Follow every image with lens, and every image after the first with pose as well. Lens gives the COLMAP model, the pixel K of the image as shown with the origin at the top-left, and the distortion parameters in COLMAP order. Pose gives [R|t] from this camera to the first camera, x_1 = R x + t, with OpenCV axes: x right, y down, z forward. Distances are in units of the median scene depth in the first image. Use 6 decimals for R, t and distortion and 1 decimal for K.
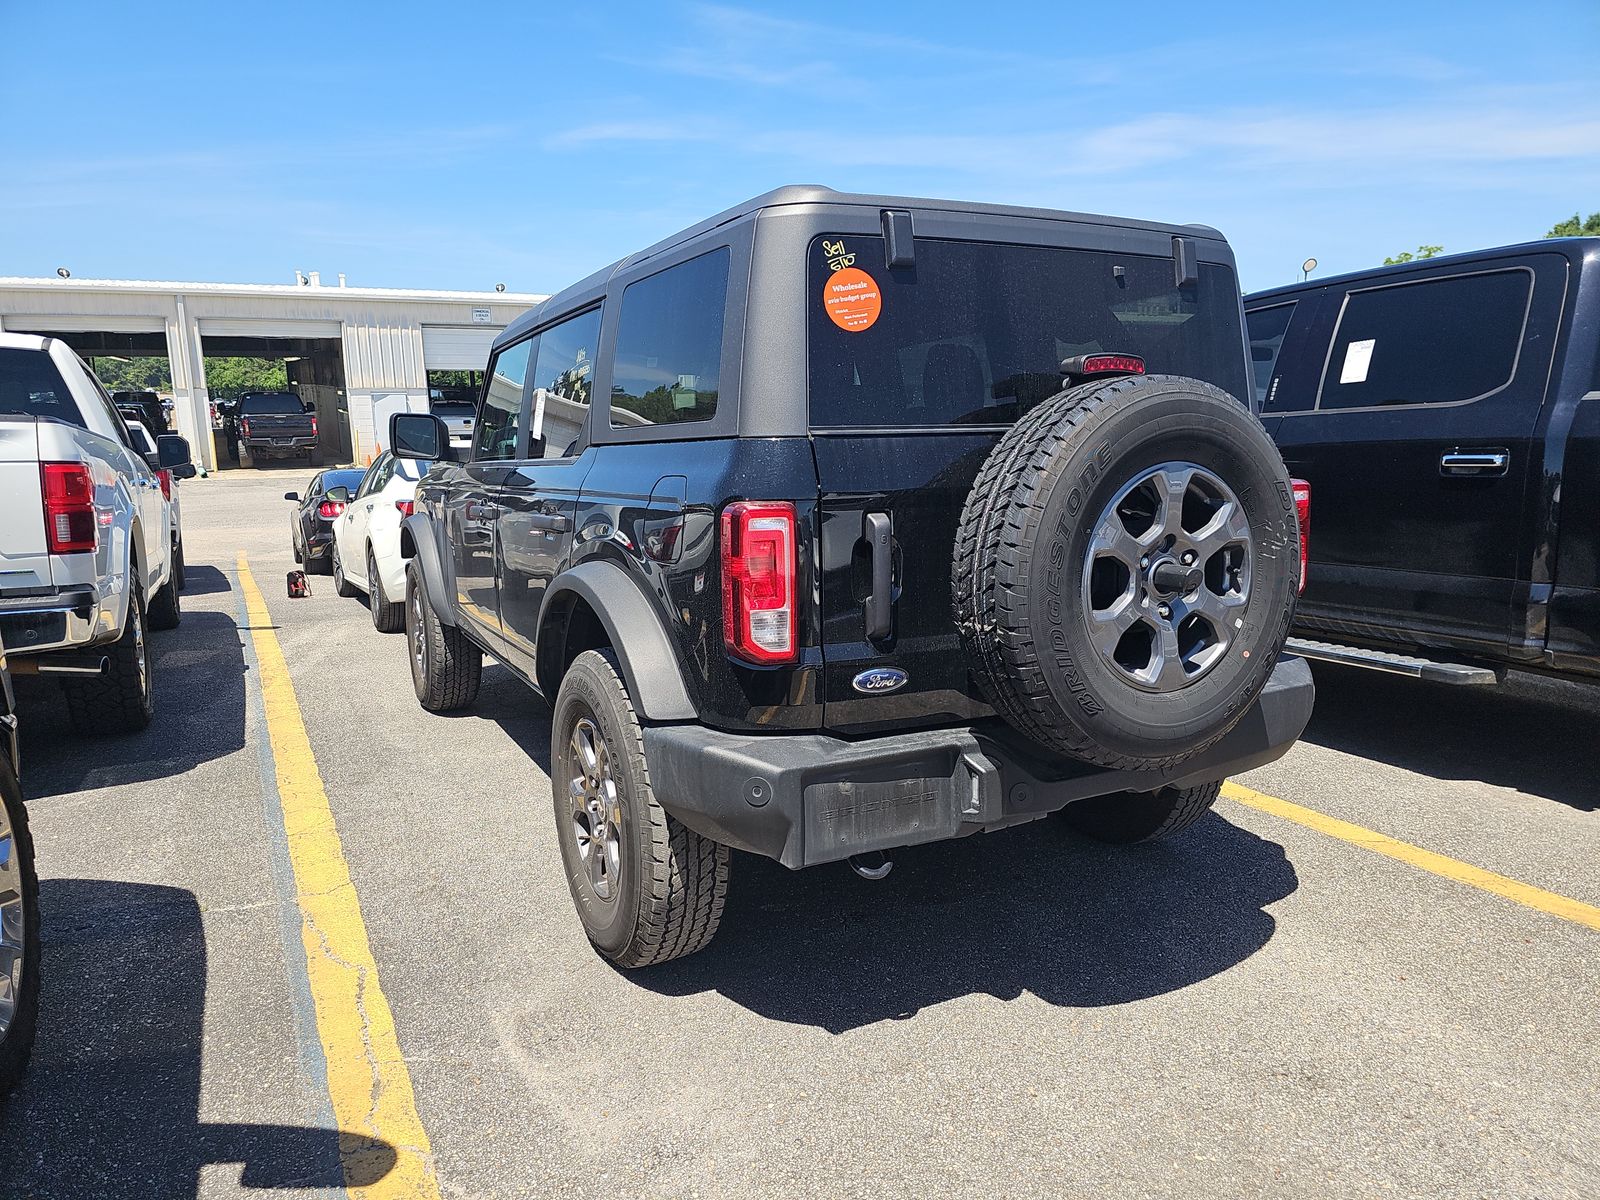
lens RADIAL K [[1100.2, 0, 794.4], [0, 1100.2, 595.3], [0, 0, 1]] dist [0.058273, -0.067669]
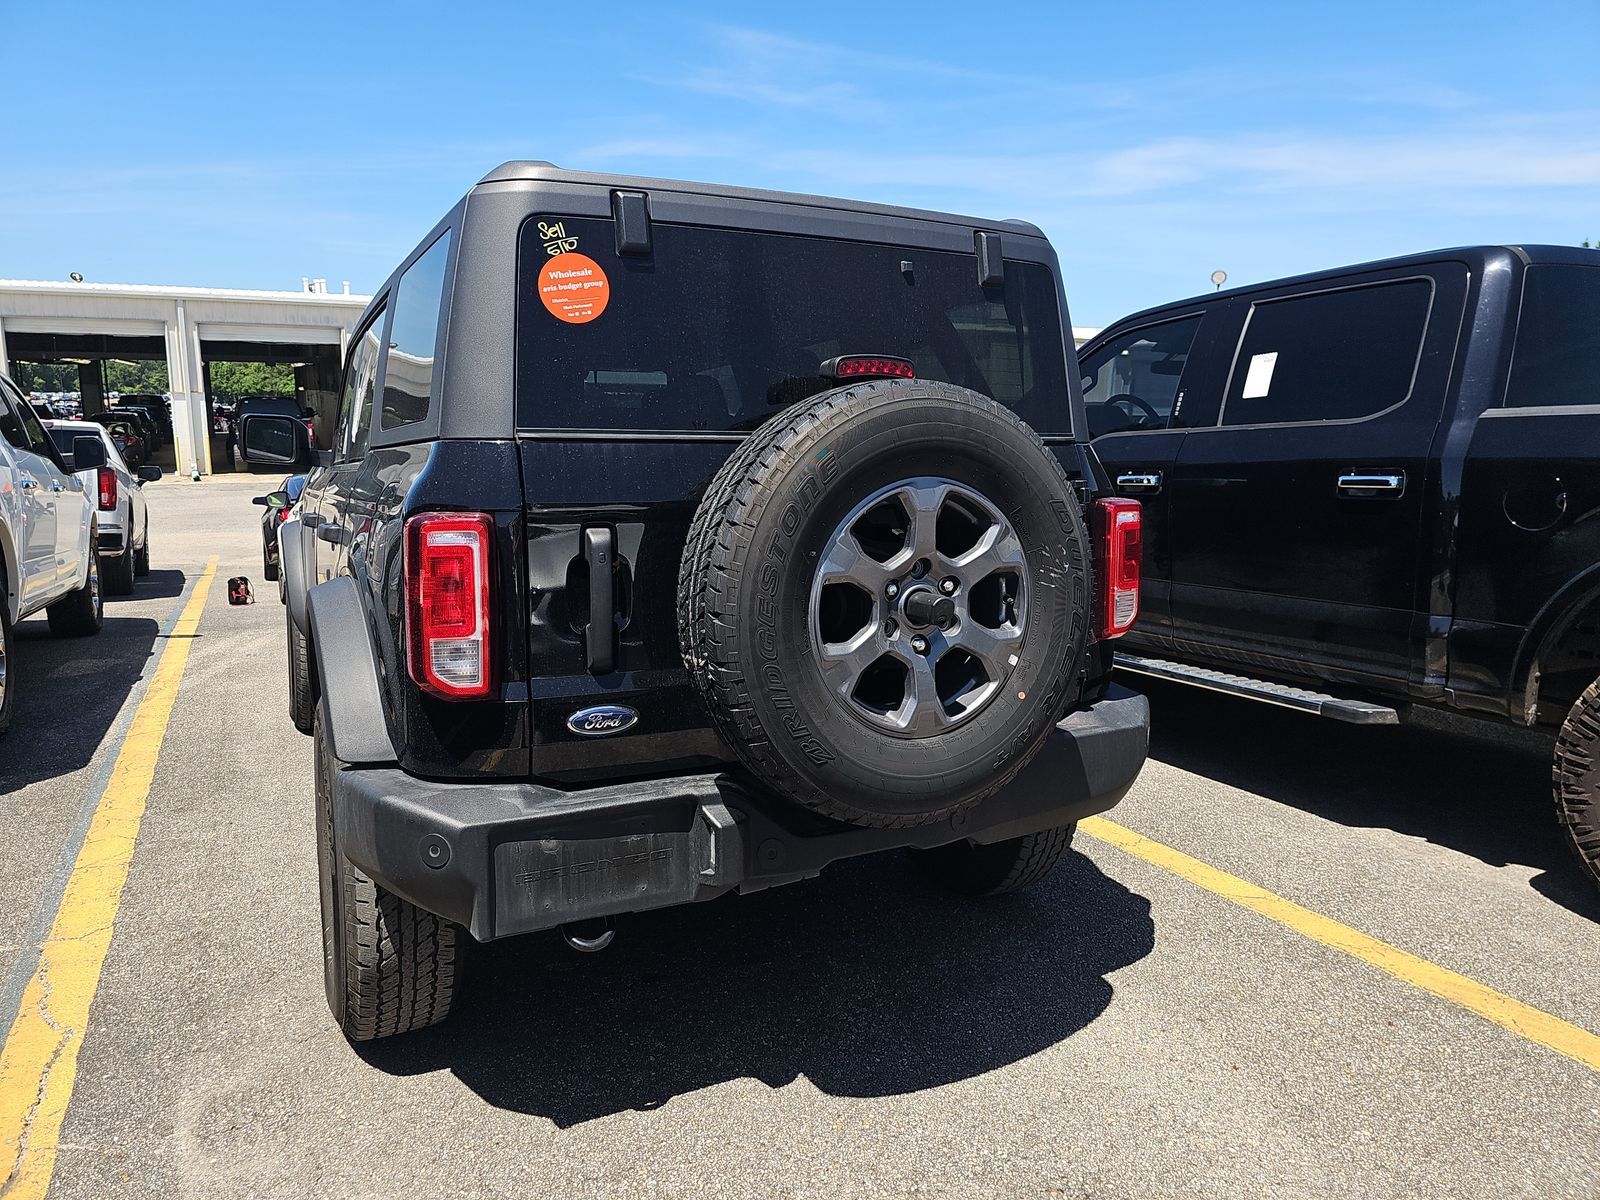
lens RADIAL K [[1100.2, 0, 805.2], [0, 1100.2, 558.1], [0, 0, 1]] dist [0.058273, -0.067669]
pose [[0.999850, 0.015526, -0.007677, 0.198085], [-0.015850, 0.998896, -0.044213, -0.011957], [0.006982, 0.044329, 0.998993, 0.098629]]
